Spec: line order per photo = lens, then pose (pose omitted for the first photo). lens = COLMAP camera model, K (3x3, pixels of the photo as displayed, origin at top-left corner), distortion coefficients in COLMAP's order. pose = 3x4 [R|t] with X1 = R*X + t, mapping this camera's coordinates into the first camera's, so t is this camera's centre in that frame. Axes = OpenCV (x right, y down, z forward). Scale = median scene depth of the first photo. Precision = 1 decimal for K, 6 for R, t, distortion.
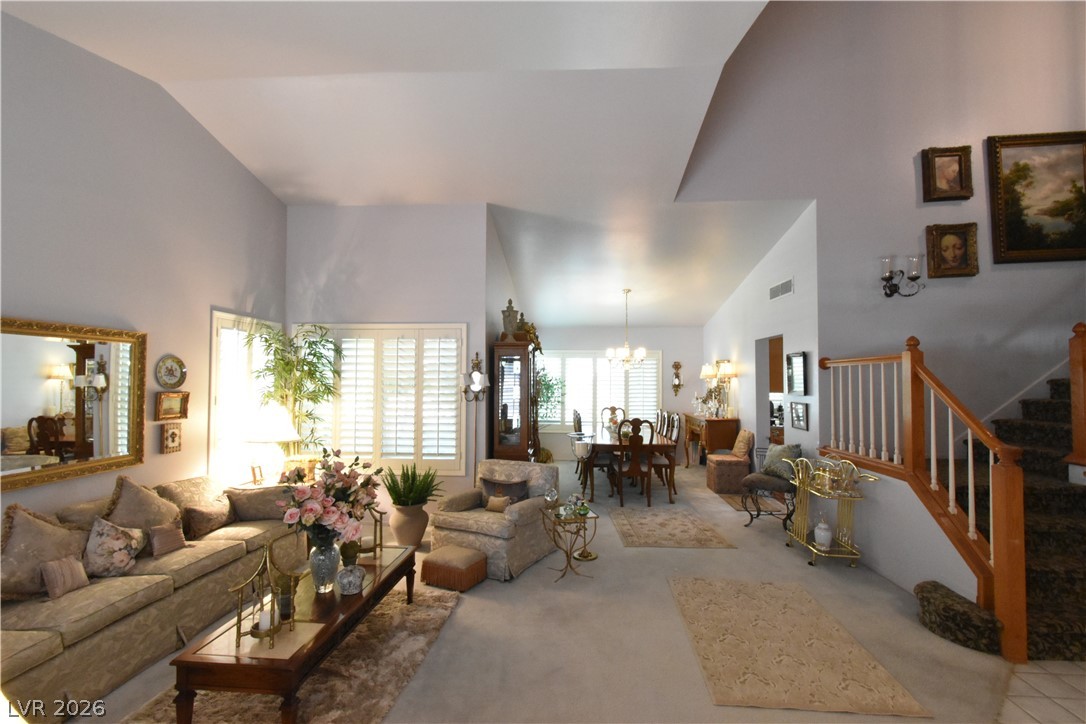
lens RADIAL K [[467.4, 0, 544.6], [0, 467.4, 373.8], [0, 0, 1]] dist [0.000222, 0.000007]
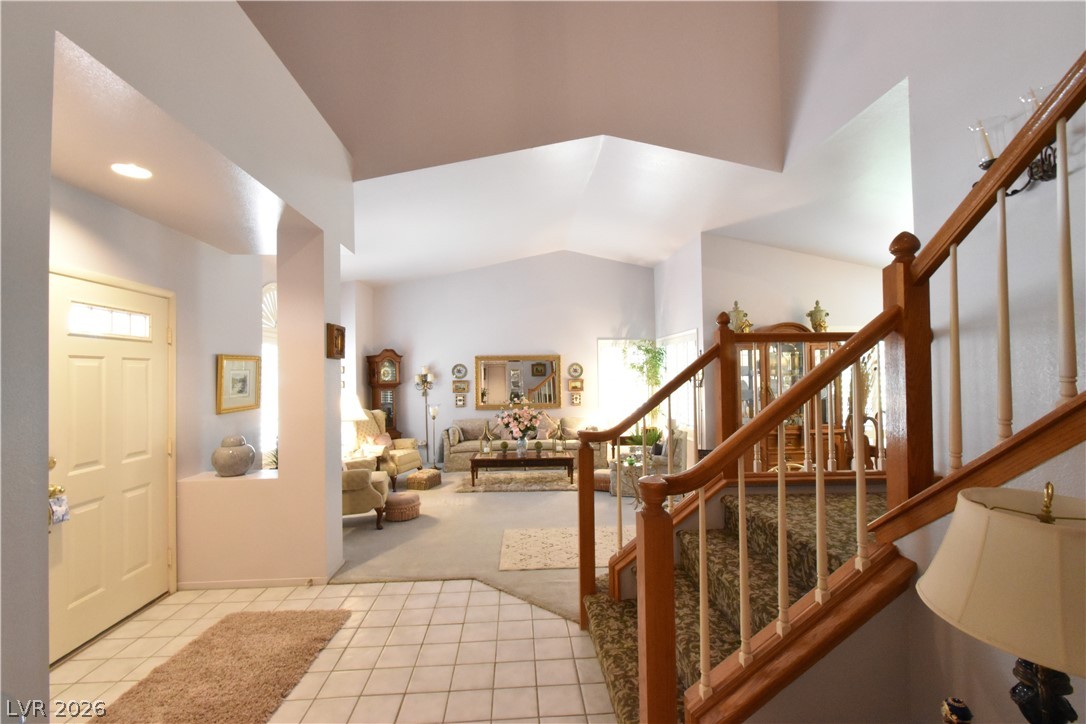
lens RADIAL K [[467.4, 0, 544.6], [0, 467.4, 373.8], [0, 0, 1]] dist [0.000222, 0.000007]
pose [[0.153962, -0.015195, -0.987960, 1.394774], [0.026072, 0.999596, -0.011311, 0.033590], [0.987733, -0.024017, 0.154296, 0.479376]]
